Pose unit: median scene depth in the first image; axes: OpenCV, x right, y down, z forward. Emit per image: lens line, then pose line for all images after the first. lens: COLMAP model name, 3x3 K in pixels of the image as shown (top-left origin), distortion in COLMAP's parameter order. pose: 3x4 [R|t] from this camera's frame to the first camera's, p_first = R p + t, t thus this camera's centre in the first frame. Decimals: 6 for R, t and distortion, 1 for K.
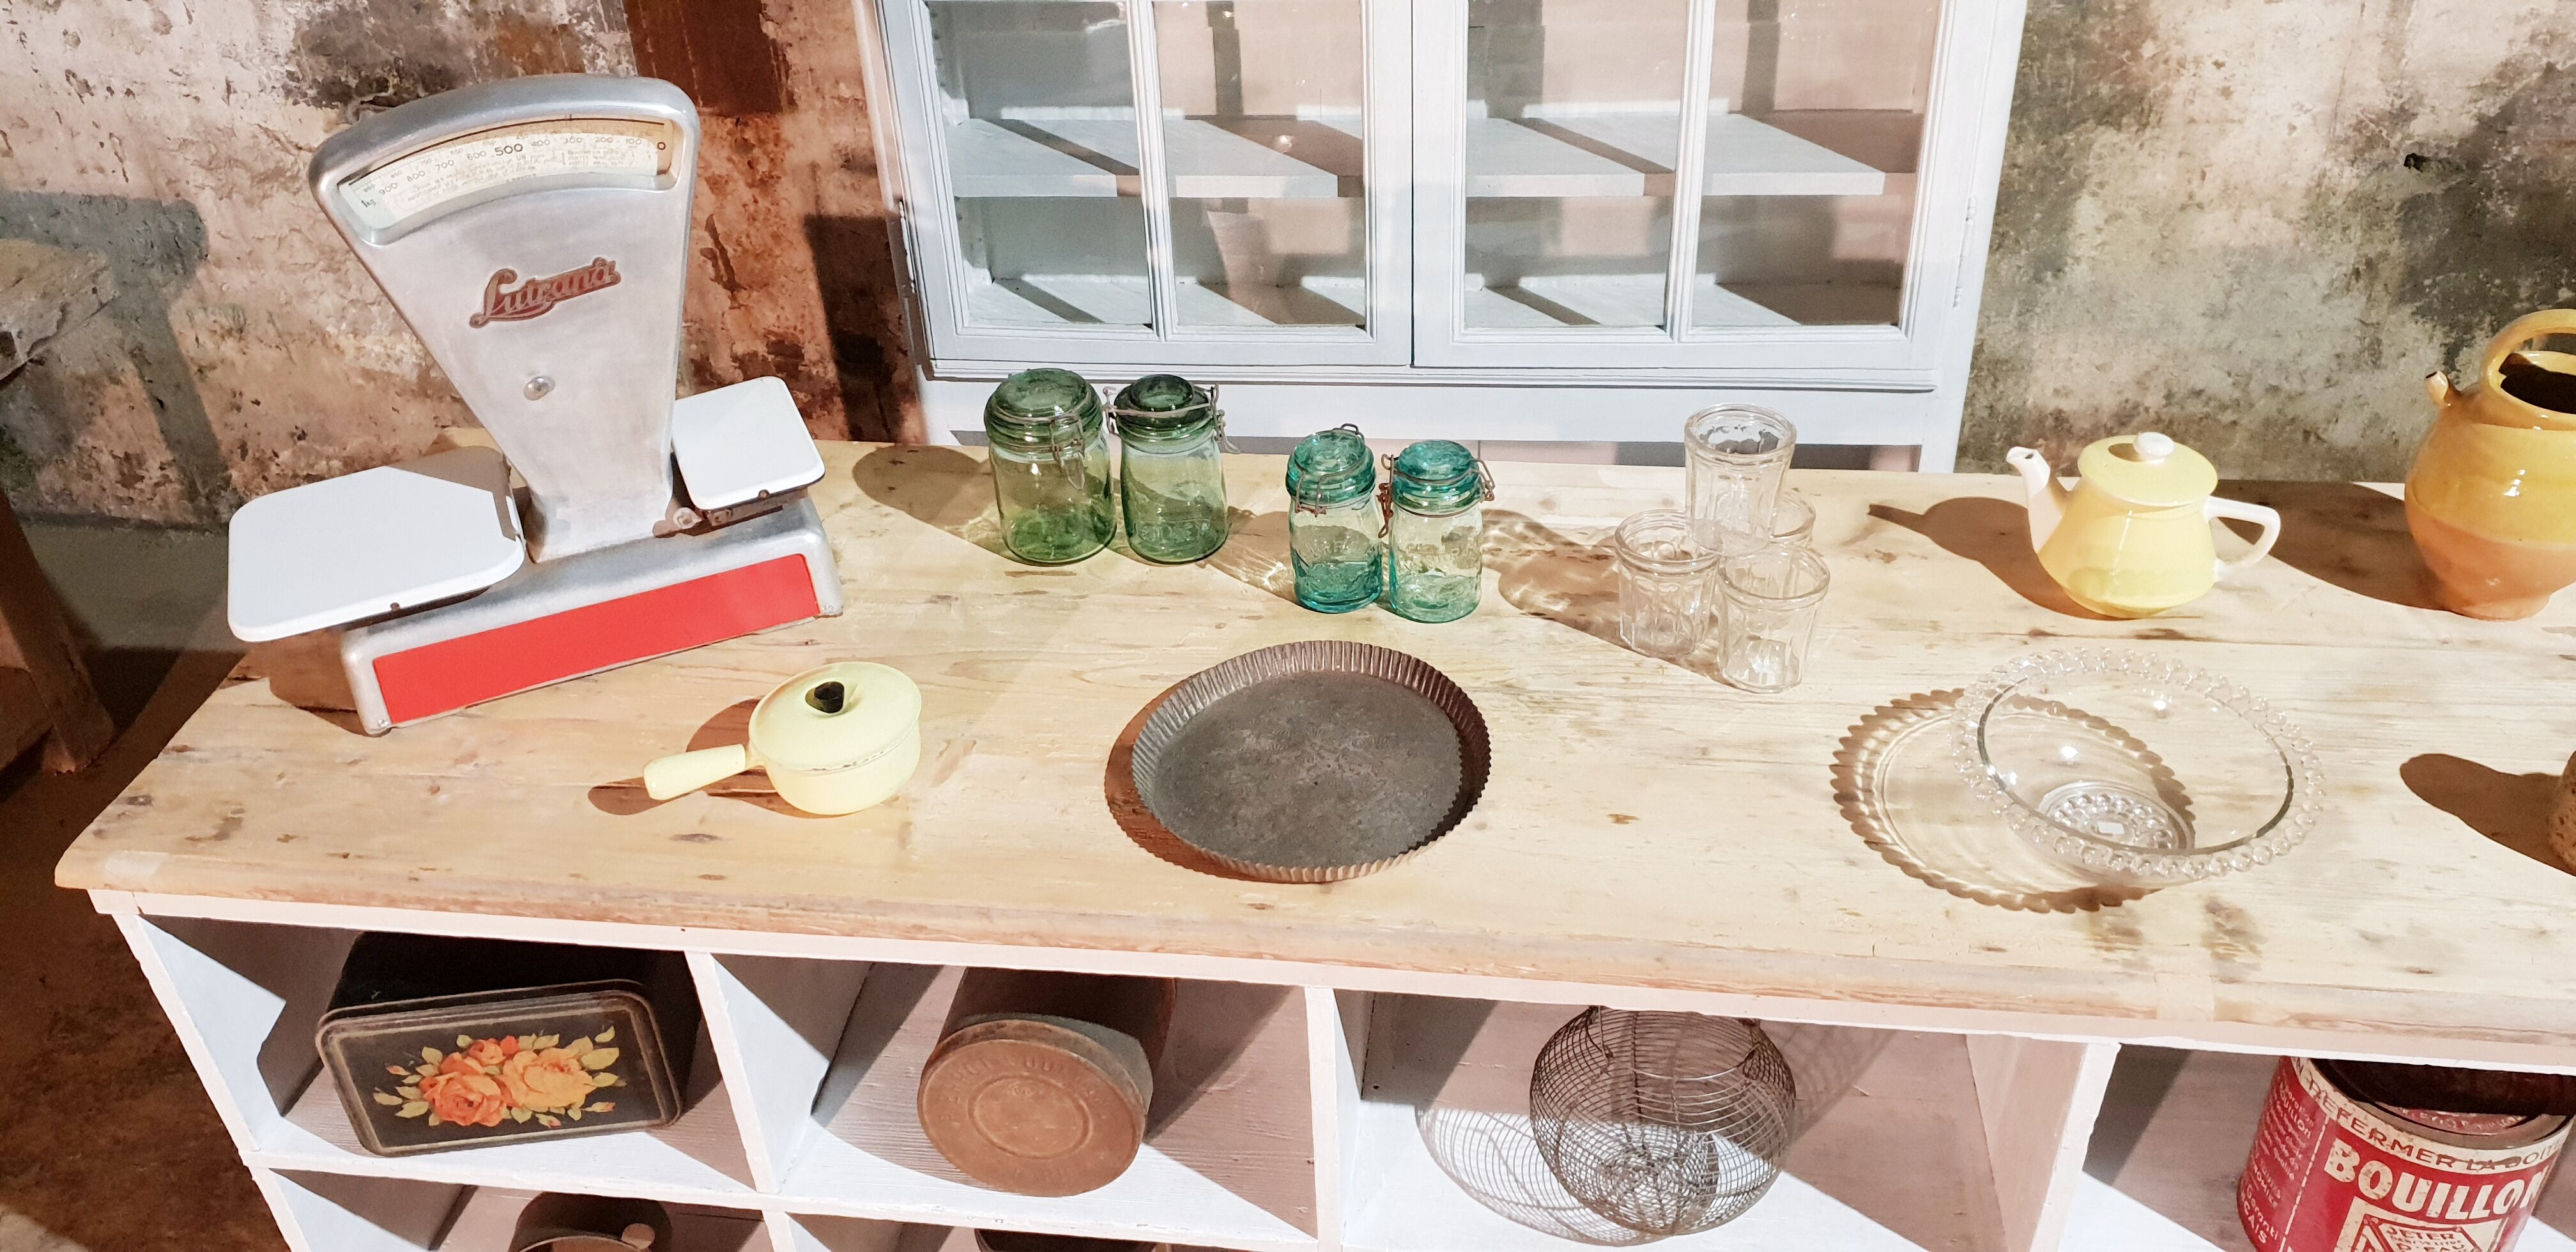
lens RADIAL K [[2024.5, 0, 1273.2], [0, 2024.5, 606.4], [0, 0, 1]] dist [0.014677, 0.004980]
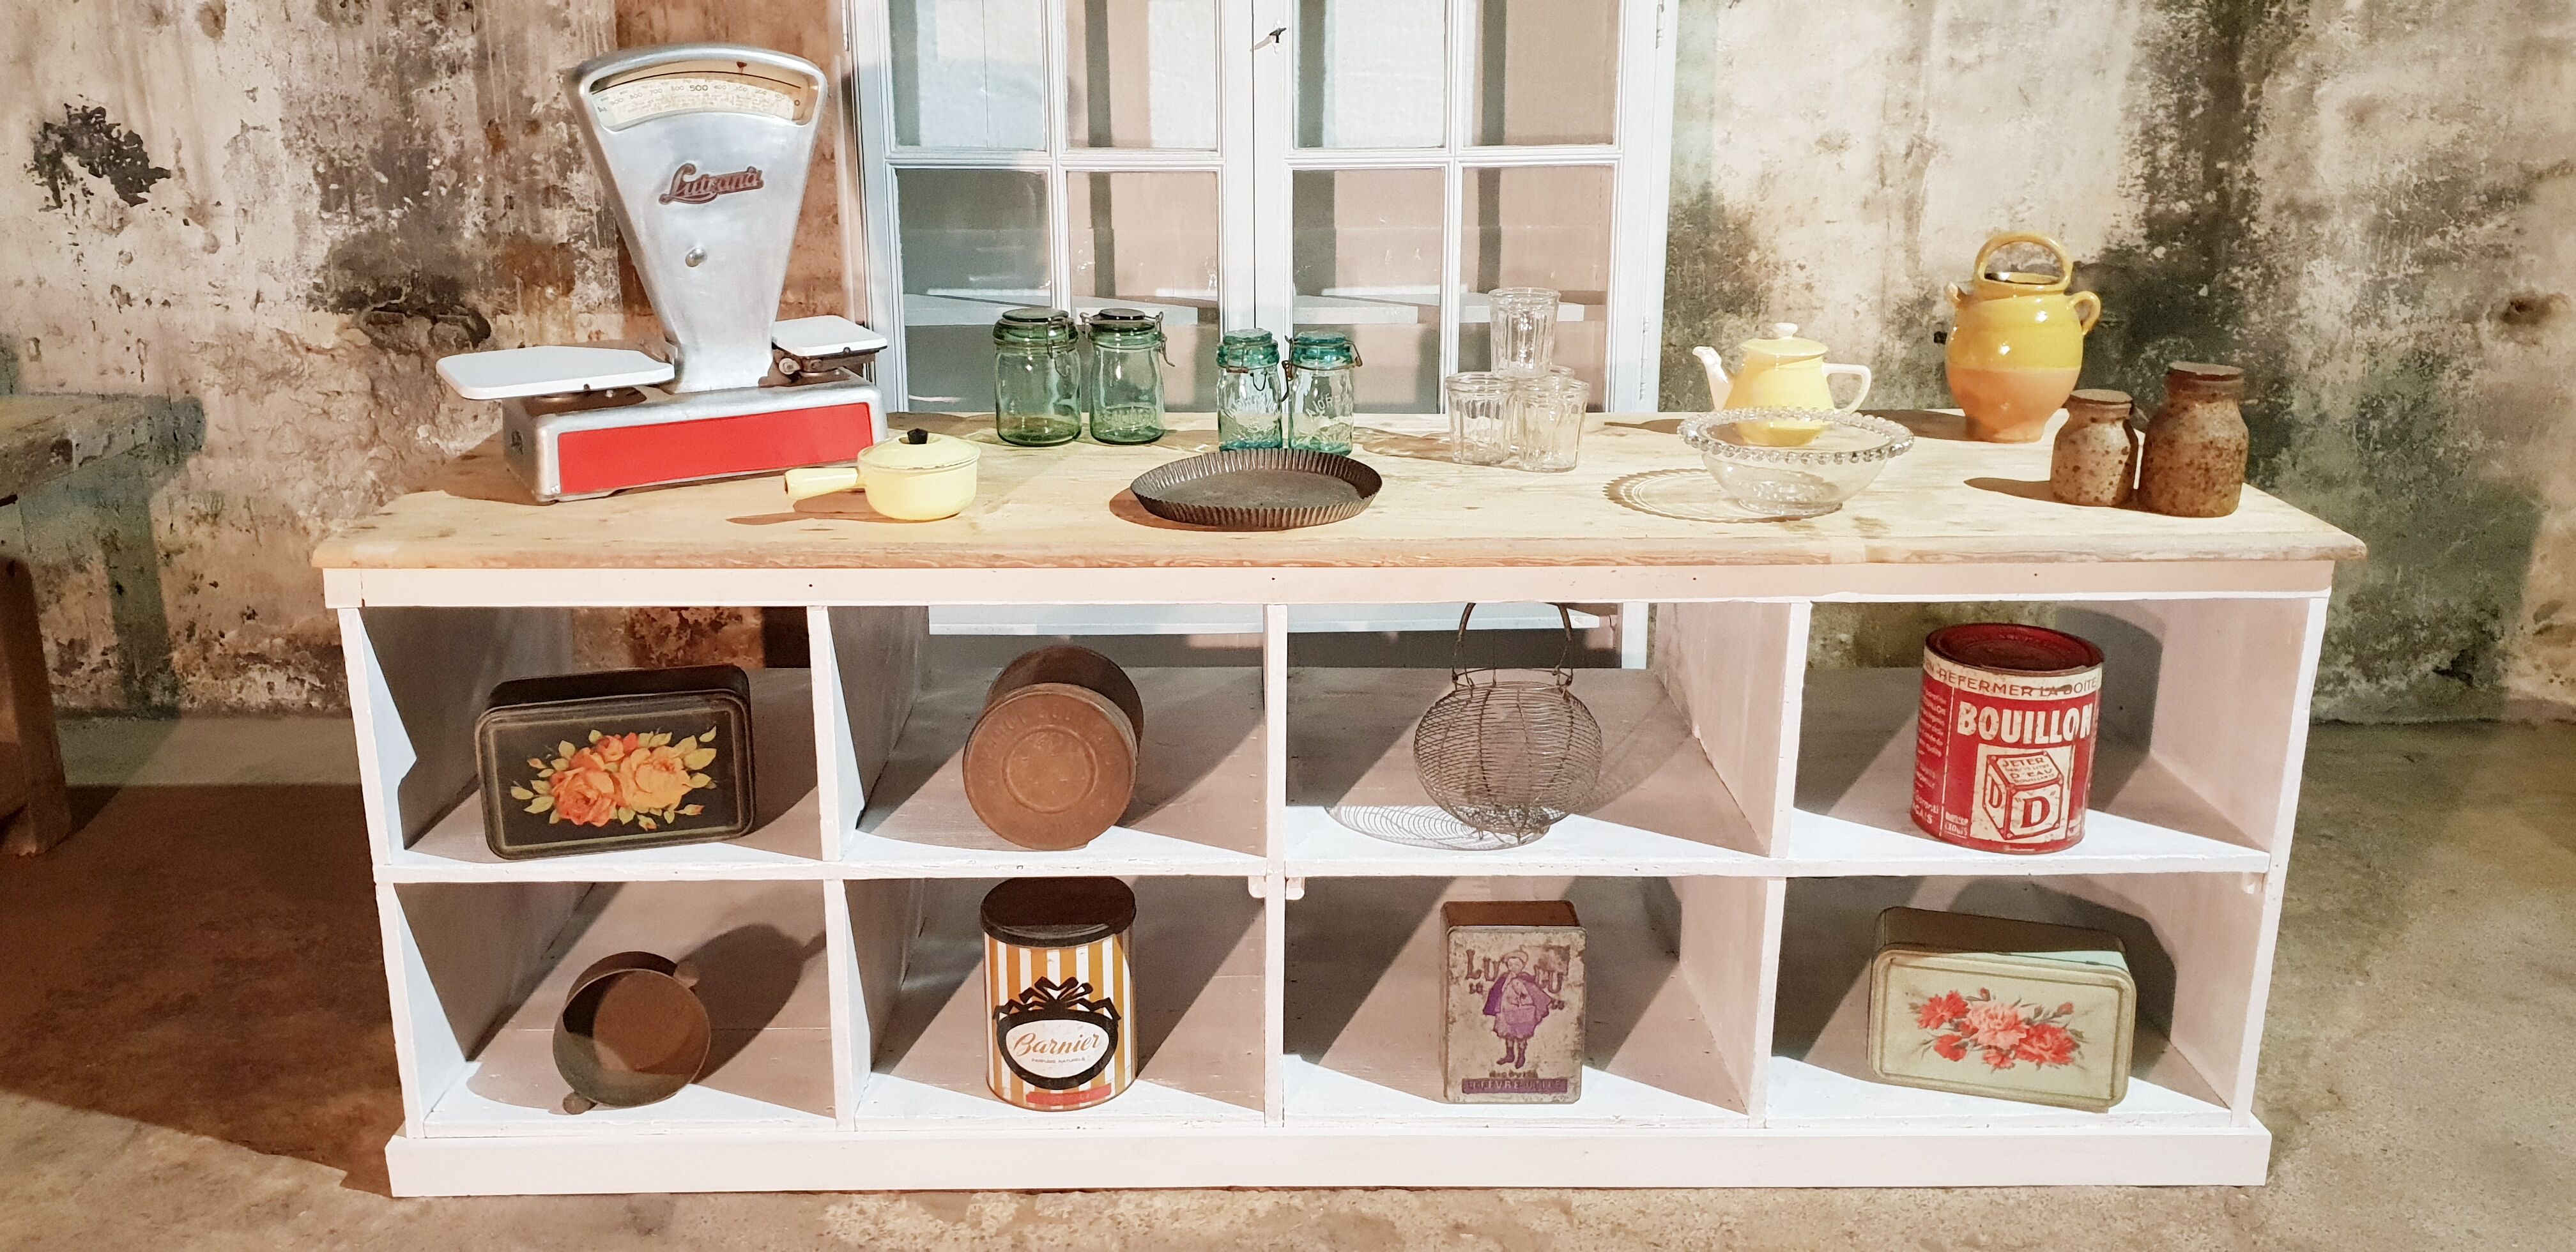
lens RADIAL K [[2024.5, 0, 1280.7], [0, 2024.5, 575.0], [0, 0, 1]] dist [0.014677, 0.004980]
pose [[0.986936, 0.006796, 0.160967, -0.126238], [0.046753, 0.944037, -0.326510, 0.391293], [-0.154178, 0.329770, 0.931387, -0.203033]]
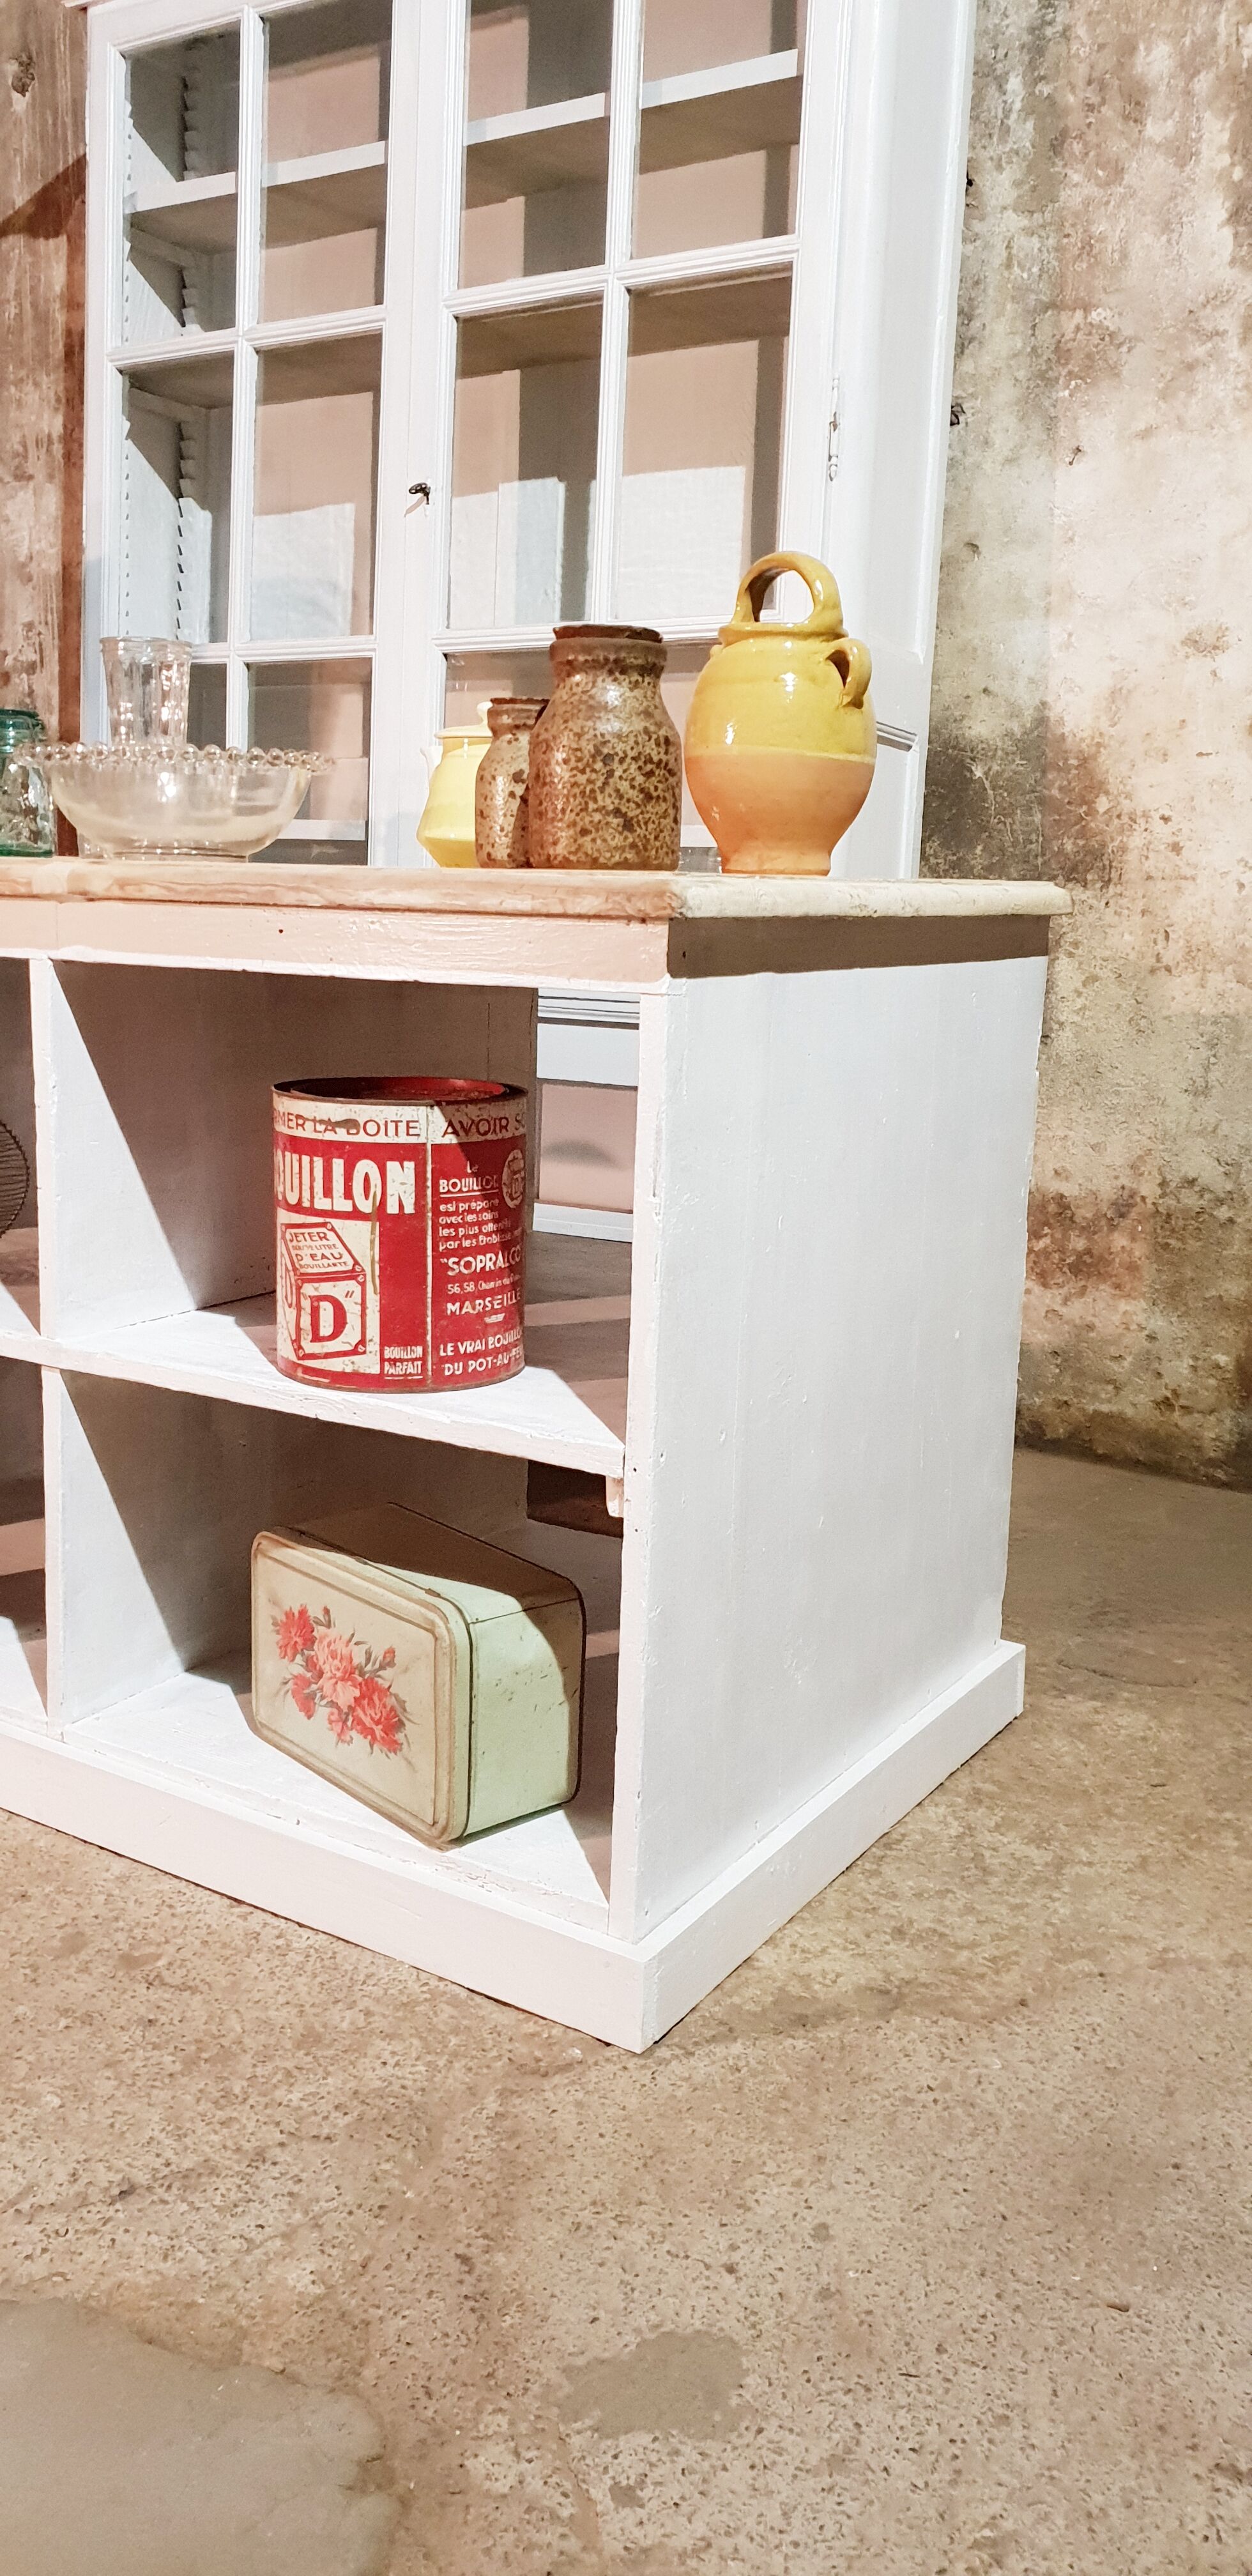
lens RADIAL K [[2024.5, 0, 646.9], [0, 2024.5, 1251.6], [0, 0, 1]] dist [0.014677, 0.004980]
pose [[0.908274, 0.147242, -0.391610, 0.669383], [-0.295703, 0.888097, -0.351916, 0.372403], [0.295971, 0.435436, 0.850175, 0.145241]]
